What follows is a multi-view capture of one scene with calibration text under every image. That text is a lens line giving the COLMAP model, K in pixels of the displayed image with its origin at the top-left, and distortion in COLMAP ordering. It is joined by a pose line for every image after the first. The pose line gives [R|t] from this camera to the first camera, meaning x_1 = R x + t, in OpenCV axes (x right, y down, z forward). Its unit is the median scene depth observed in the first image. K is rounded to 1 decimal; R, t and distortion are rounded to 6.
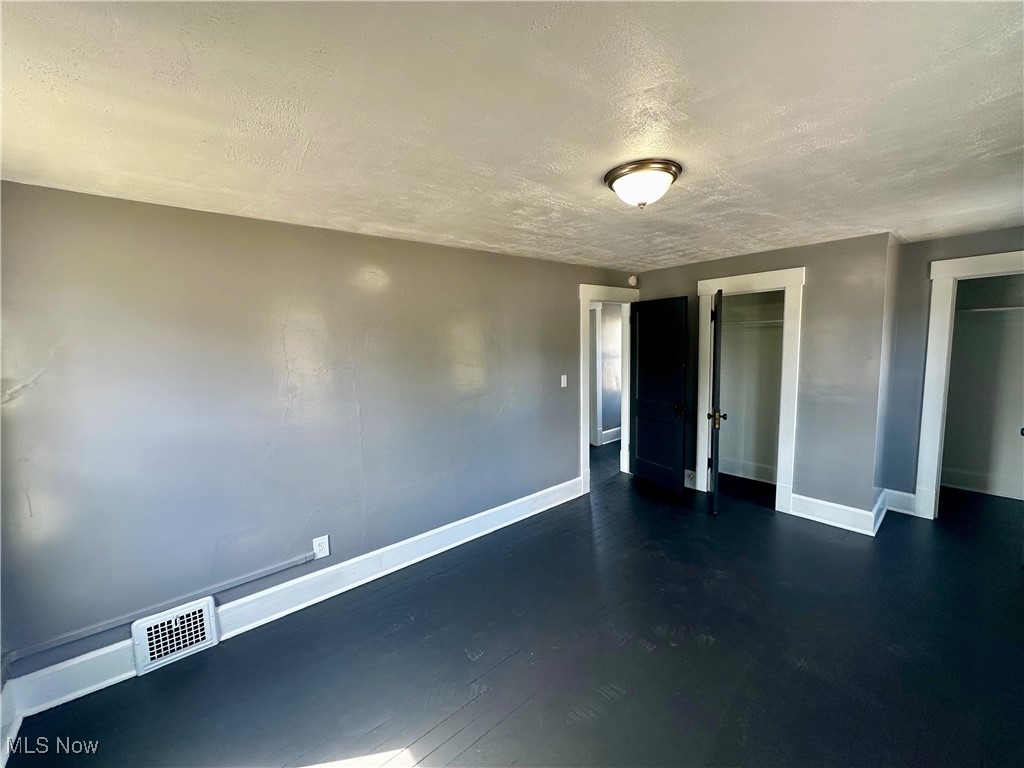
lens RADIAL K [[407.6, 0, 517.0], [0, 407.6, 378.0], [0, 0, 1]] dist [-0.006167, 0.001302]
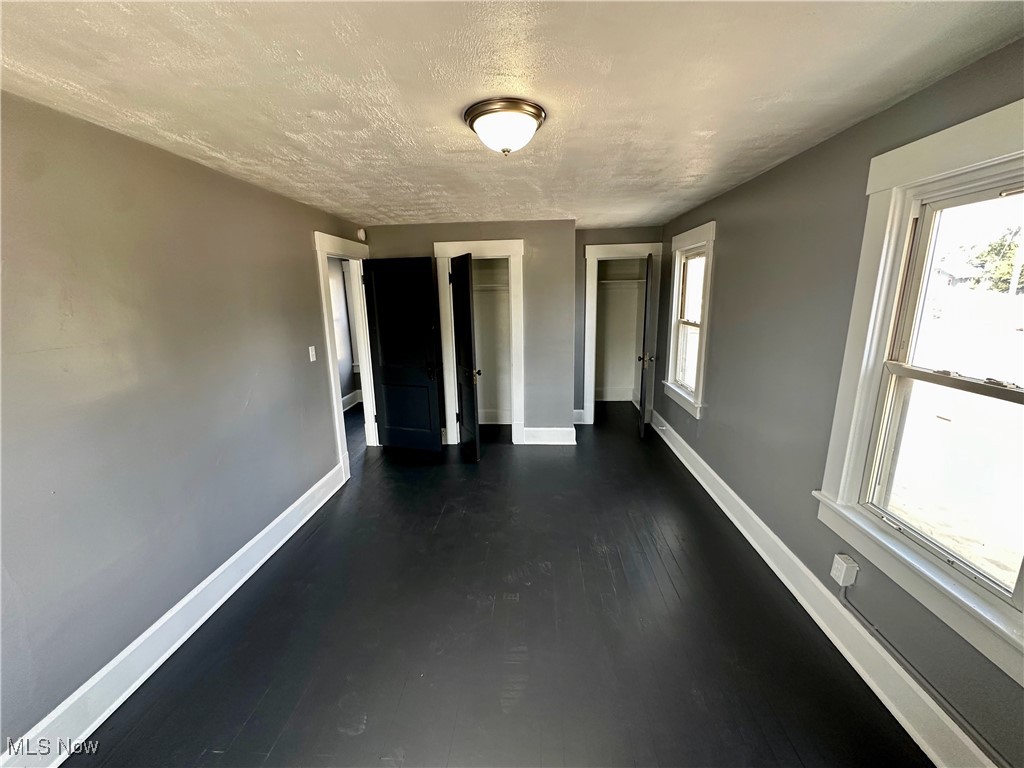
lens RADIAL K [[407.6, 0, 519.2], [0, 407.6, 378.0], [0, 0, 1]] dist [-0.006167, 0.001302]
pose [[0.690018, -0.133164, 0.711437, -0.195140], [0.069153, 0.990562, 0.118338, -0.013142], [-0.720481, -0.032457, 0.692714, 0.162725]]
